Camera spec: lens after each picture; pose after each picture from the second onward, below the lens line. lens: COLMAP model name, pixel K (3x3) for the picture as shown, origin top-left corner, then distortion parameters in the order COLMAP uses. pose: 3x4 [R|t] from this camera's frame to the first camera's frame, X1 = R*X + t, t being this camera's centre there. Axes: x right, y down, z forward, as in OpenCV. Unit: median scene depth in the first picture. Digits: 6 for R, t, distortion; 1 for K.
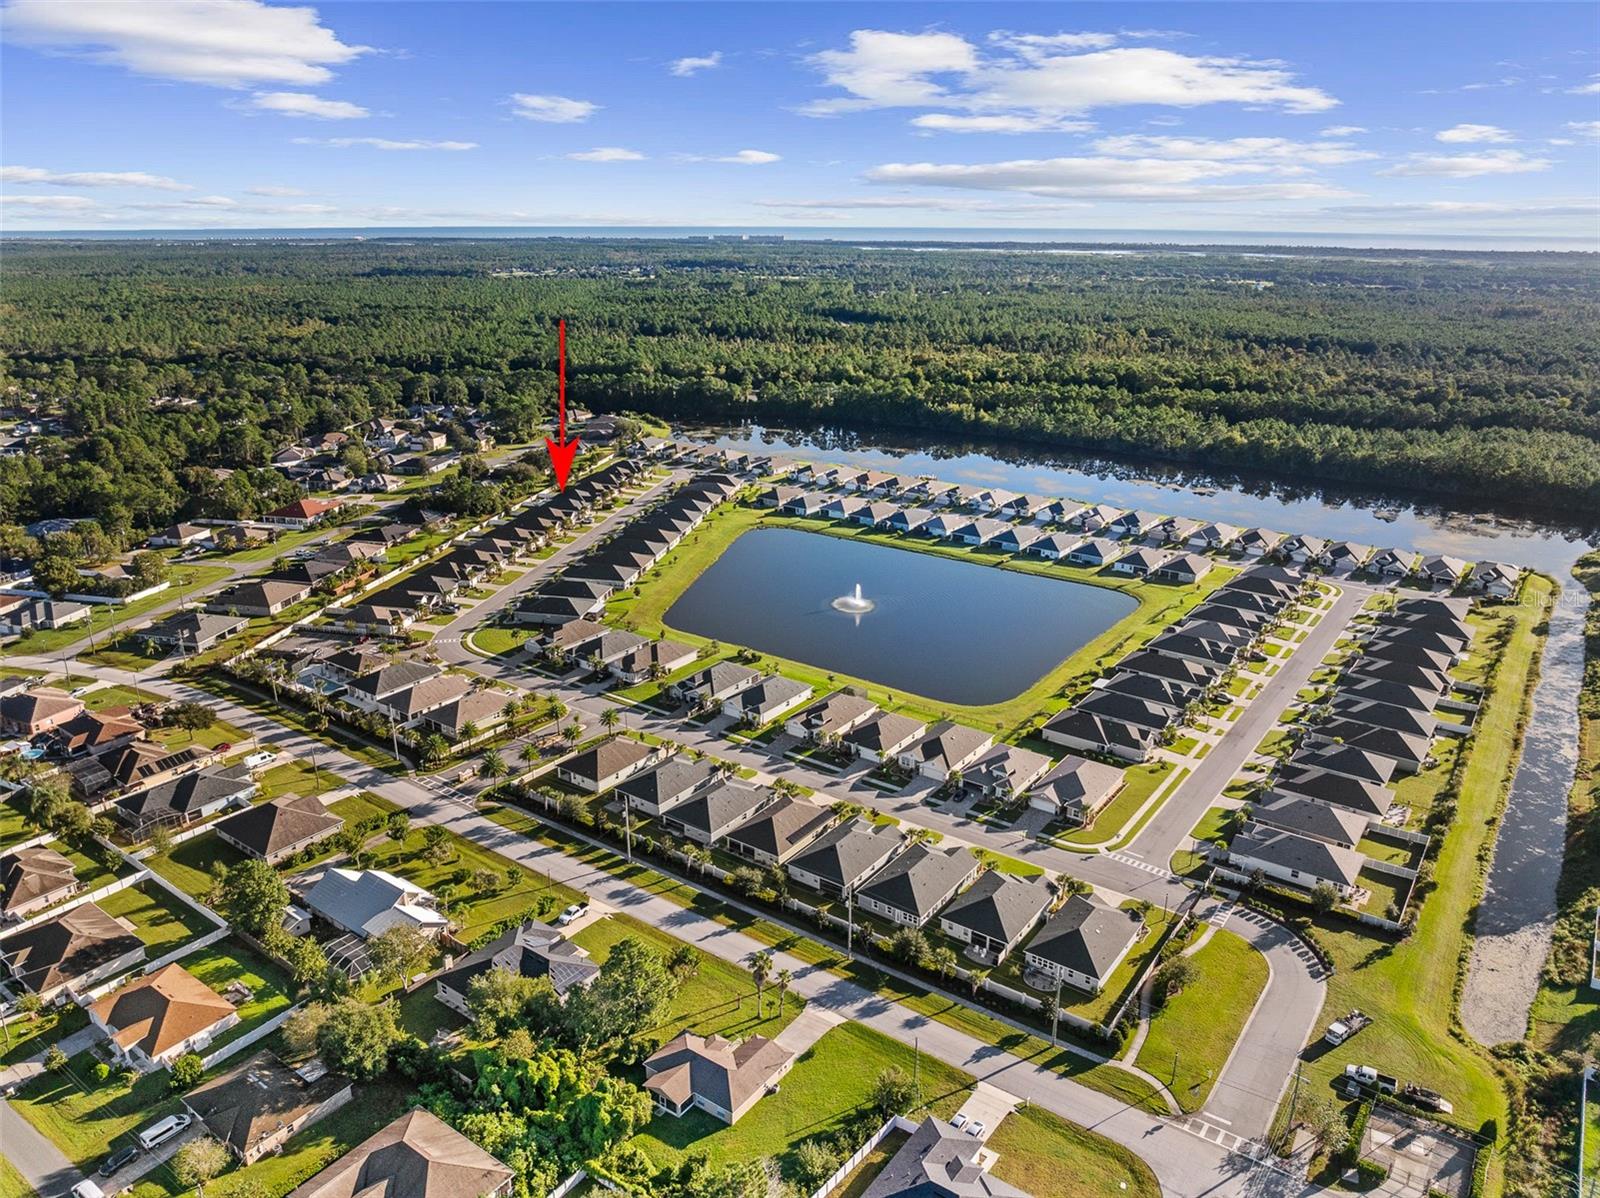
lens RADIAL K [[1134.2, 0, 802.0], [0, 1134.2, 594.8], [0, 0, 1]] dist [-0.034508, -0.004851]
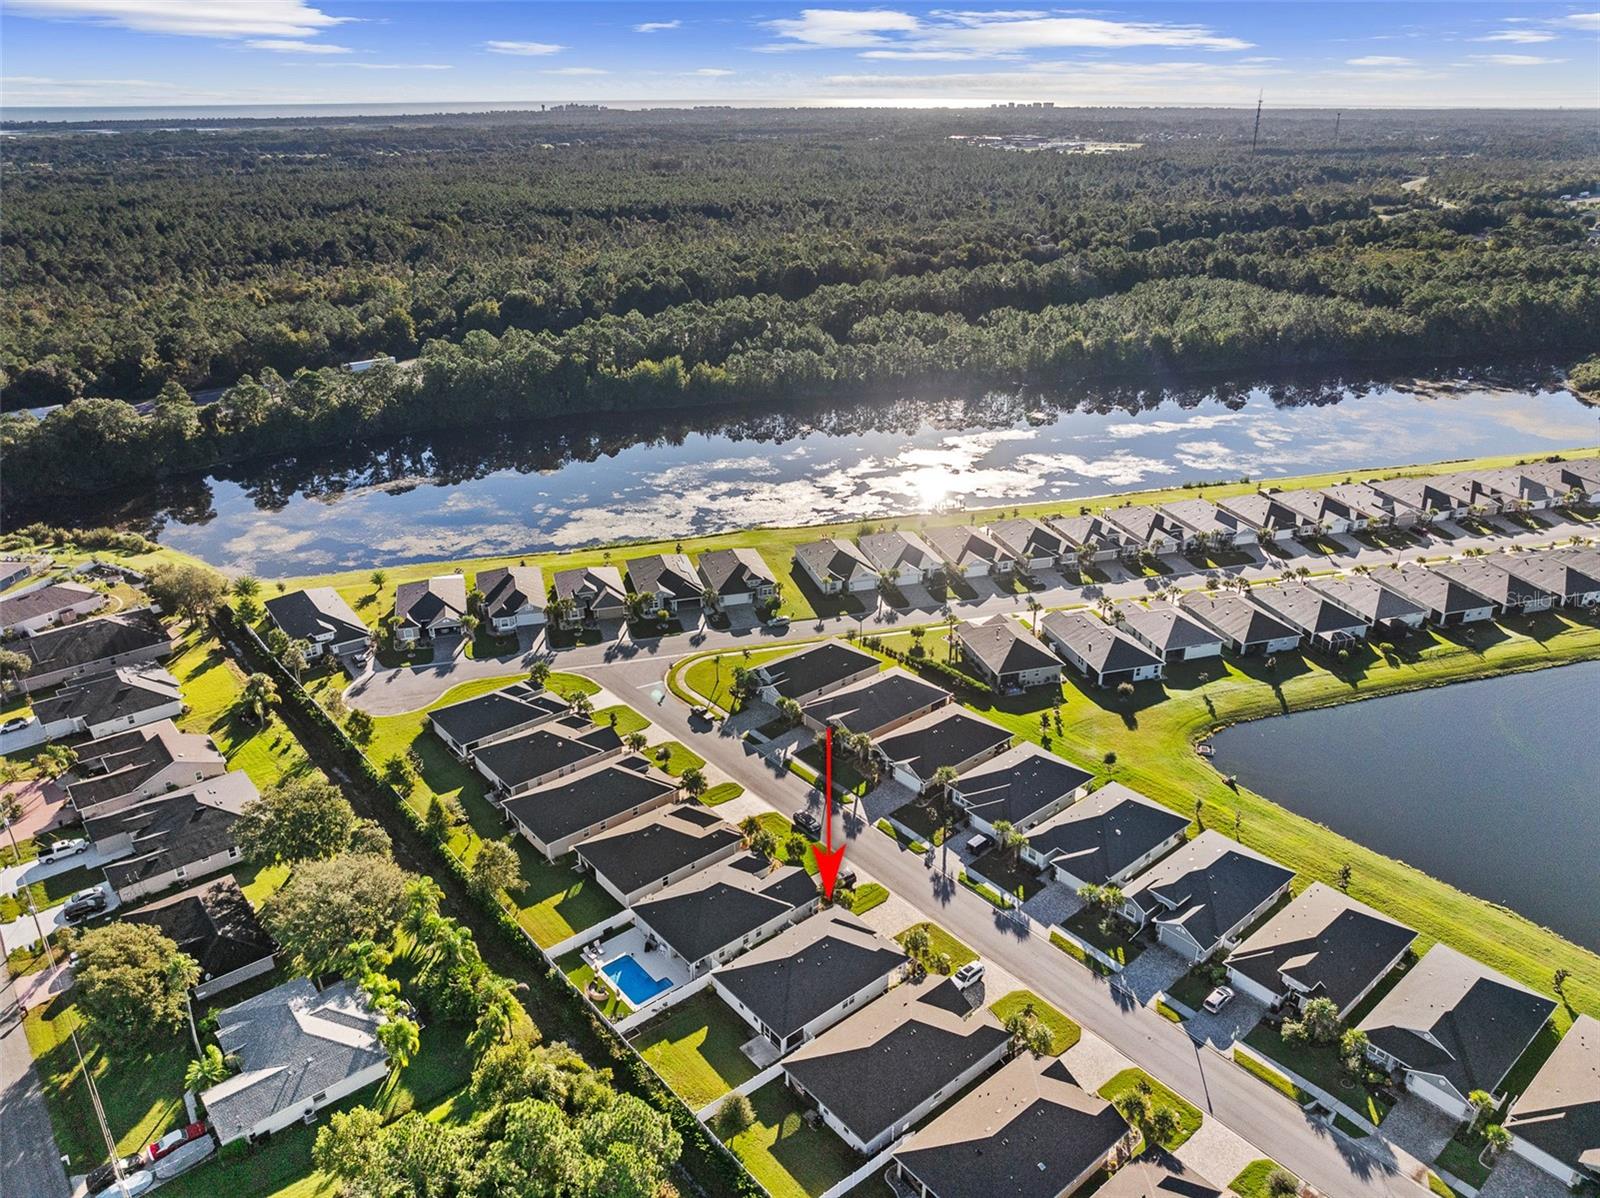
lens RADIAL K [[1134.2, 0, 802.0], [0, 1134.2, 594.8], [0, 0, 1]] dist [-0.034508, -0.004851]
pose [[0.613596, -0.321580, 0.721169, -0.218029], [0.247791, 0.945596, 0.210826, -0.127612], [-0.749733, 0.049337, 0.659899, 0.457339]]
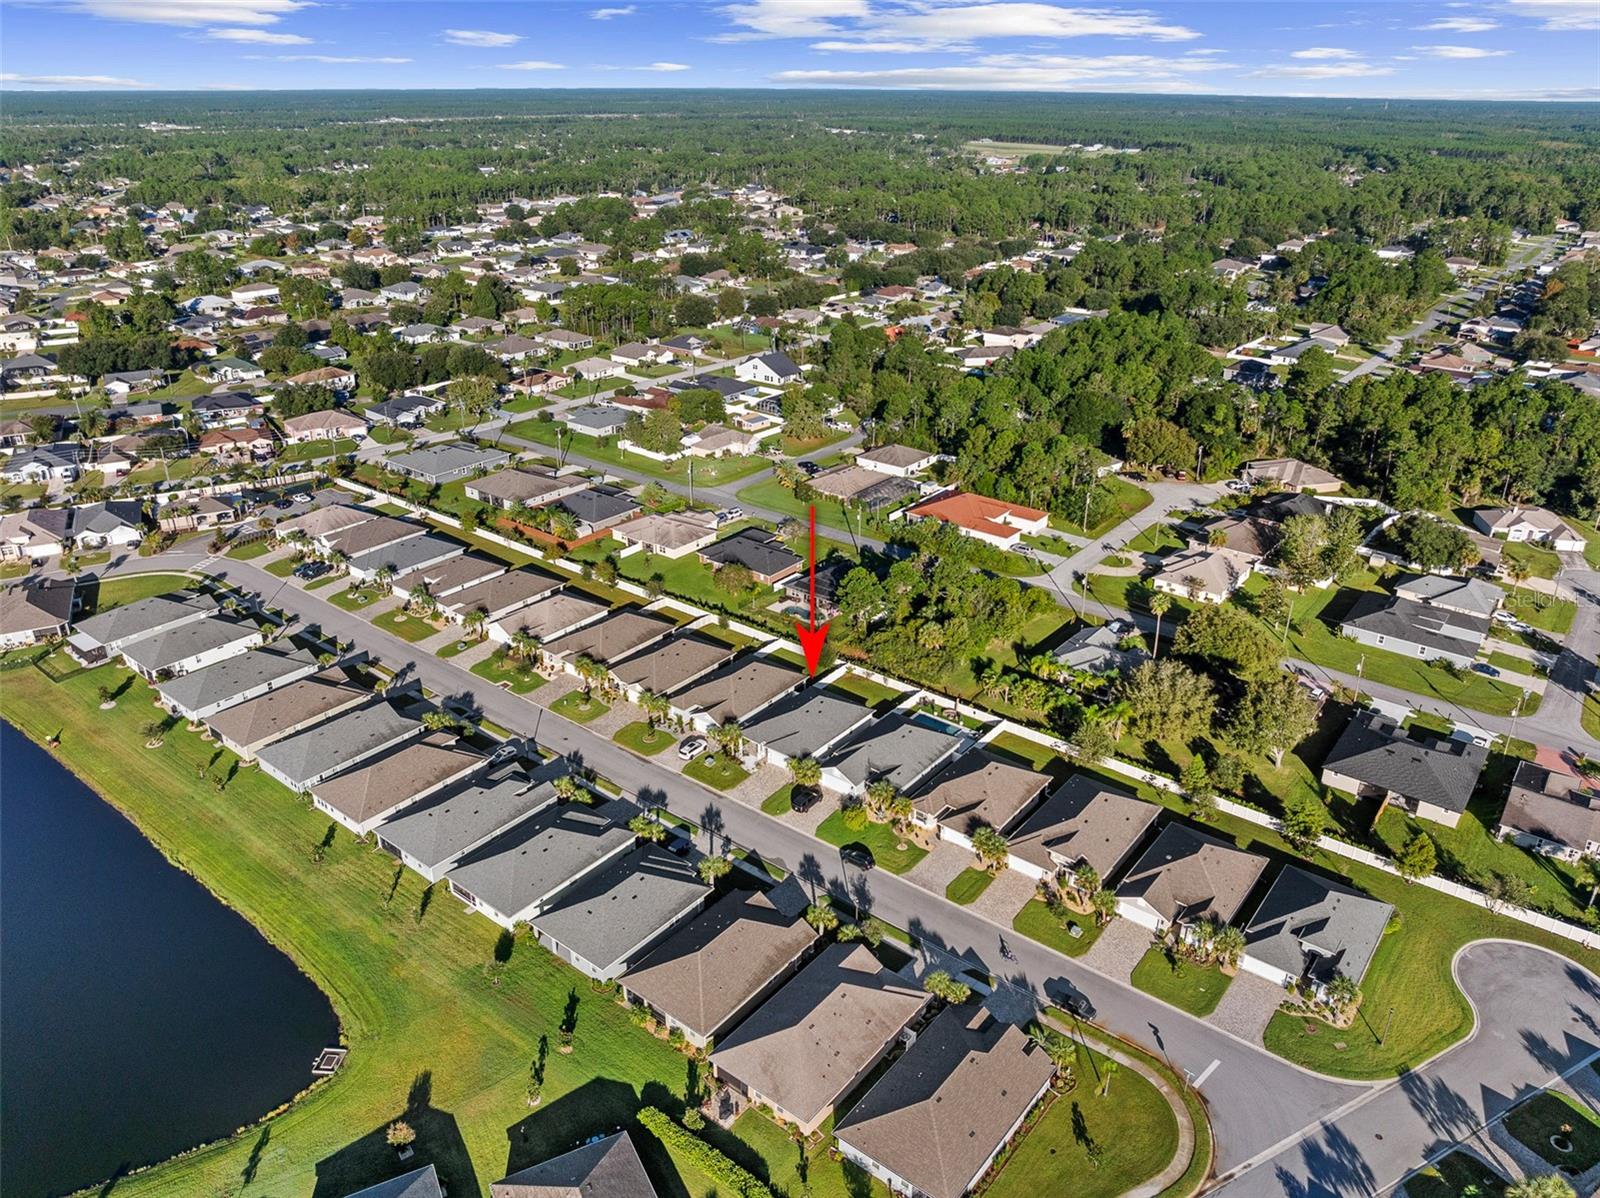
lens RADIAL K [[1134.2, 0, 802.0], [0, 1134.2, 594.8], [0, 0, 1]] dist [-0.034508, -0.004851]
pose [[-0.443635, 0.364972, -0.818525, 0.051354], [-0.288628, 0.806476, 0.516034, -0.175991], [0.848459, 0.465180, -0.252439, 0.607359]]
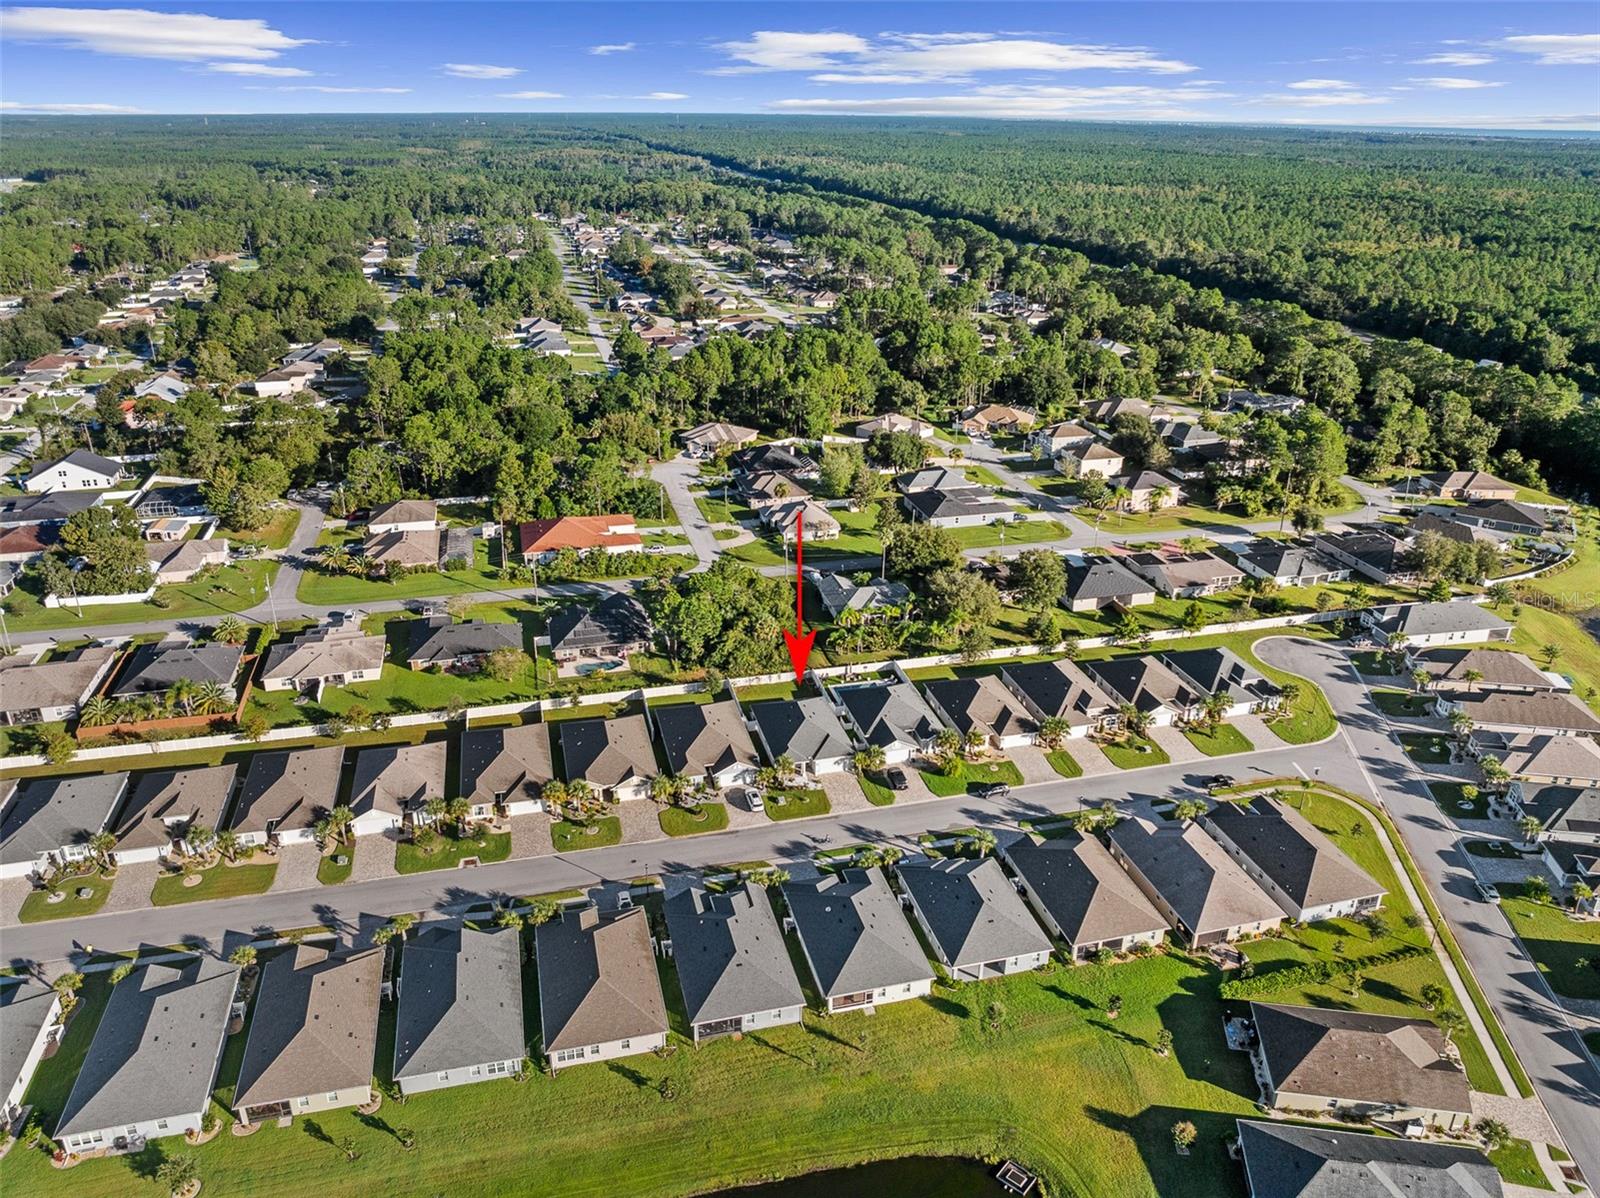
lens RADIAL K [[1134.2, 0, 802.0], [0, 1134.2, 594.8], [0, 0, 1]] dist [-0.034508, -0.004851]
pose [[0.448225, 0.354358, -0.820686, 0.054791], [-0.288745, 0.926254, 0.242240, -0.122344], [0.846003, 0.128392, 0.517489, 0.445779]]
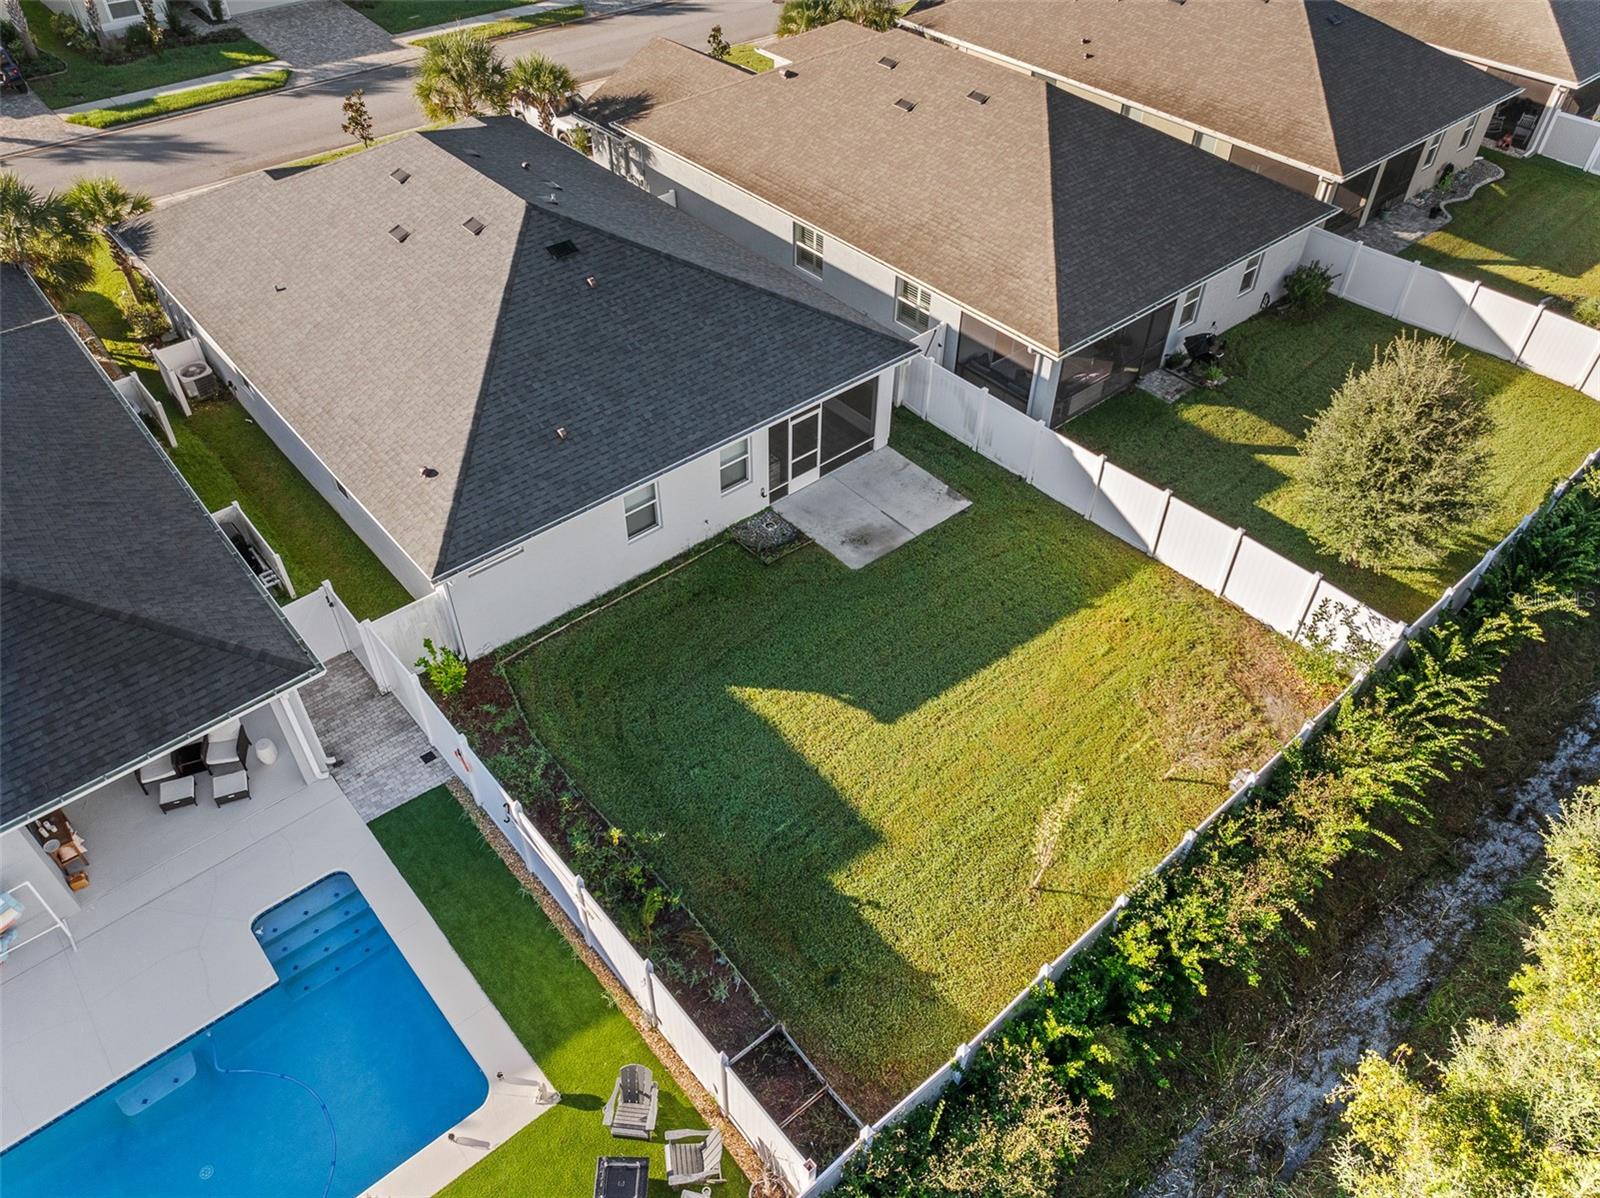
lens RADIAL K [[1134.2, 0, 802.0], [0, 1134.2, 594.8], [0, 0, 1]] dist [-0.034508, -0.004851]
pose [[-0.798284, -0.419244, 0.432408, -0.146723], [0.178887, 0.520506, 0.834909, -0.066955], [-0.575102, 0.743847, -0.340514, 0.578255]]
